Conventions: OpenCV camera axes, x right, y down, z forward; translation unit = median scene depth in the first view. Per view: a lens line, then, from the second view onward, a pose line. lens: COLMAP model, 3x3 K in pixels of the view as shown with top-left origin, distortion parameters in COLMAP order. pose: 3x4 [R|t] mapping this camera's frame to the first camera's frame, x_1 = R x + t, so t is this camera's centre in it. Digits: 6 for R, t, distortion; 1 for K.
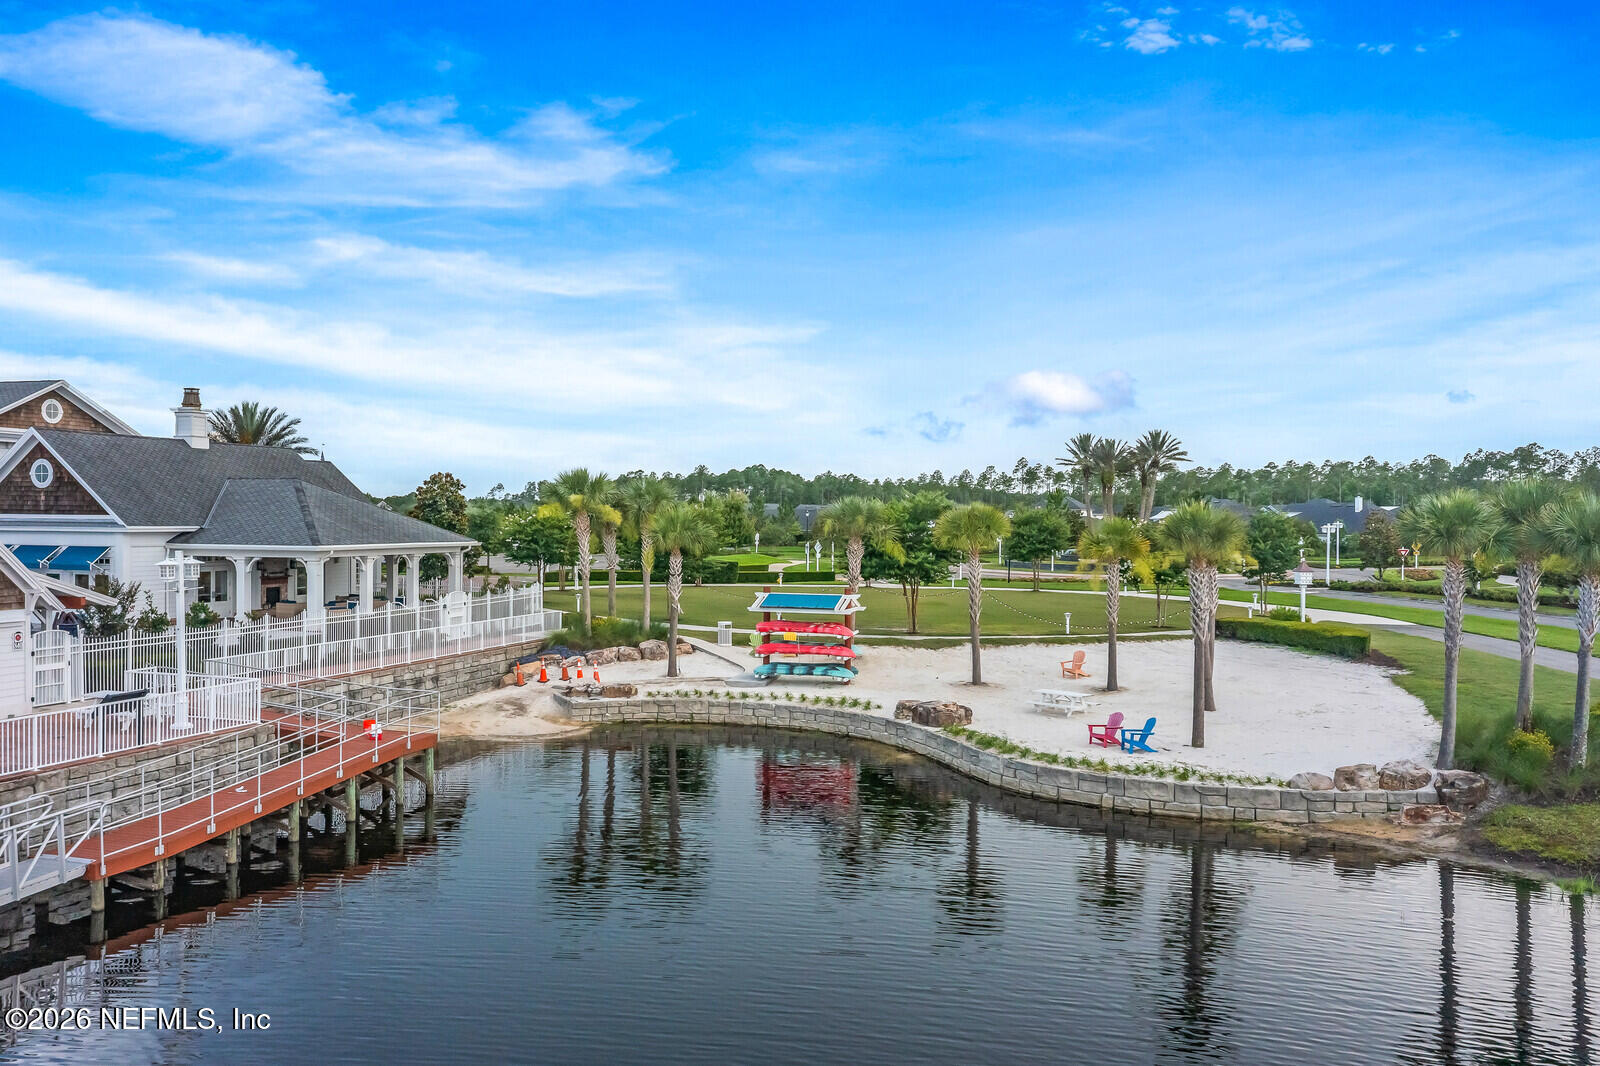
lens RADIAL K [[1287.4, 0, 800.0], [0, 1287.4, 533.0], [0, 0, 1]] dist [-0.006060, -0.006814]
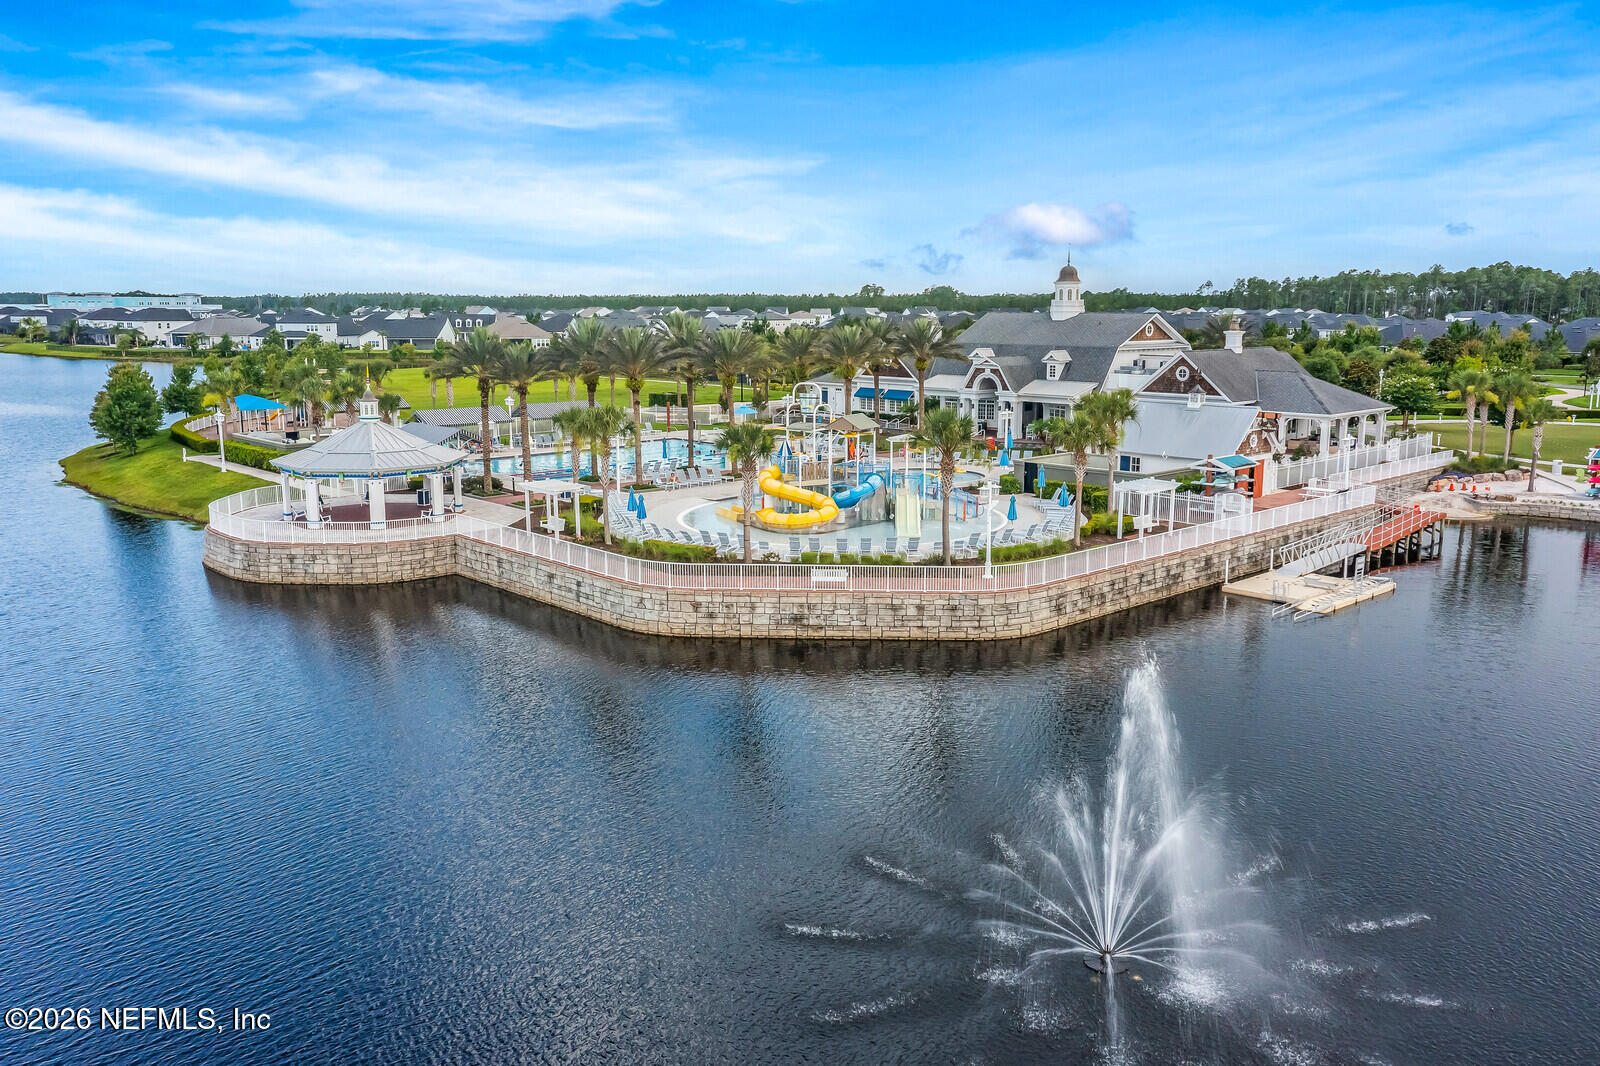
lens RADIAL K [[1287.4, 0, 800.0], [0, 1287.4, 533.0], [0, 0, 1]] dist [-0.006060, -0.006814]
pose [[0.870788, 0.076145, -0.485727, -0.110185], [0.003653, 0.986905, 0.161263, -0.124745], [0.491645, -0.142200, 0.859106, -1.052513]]
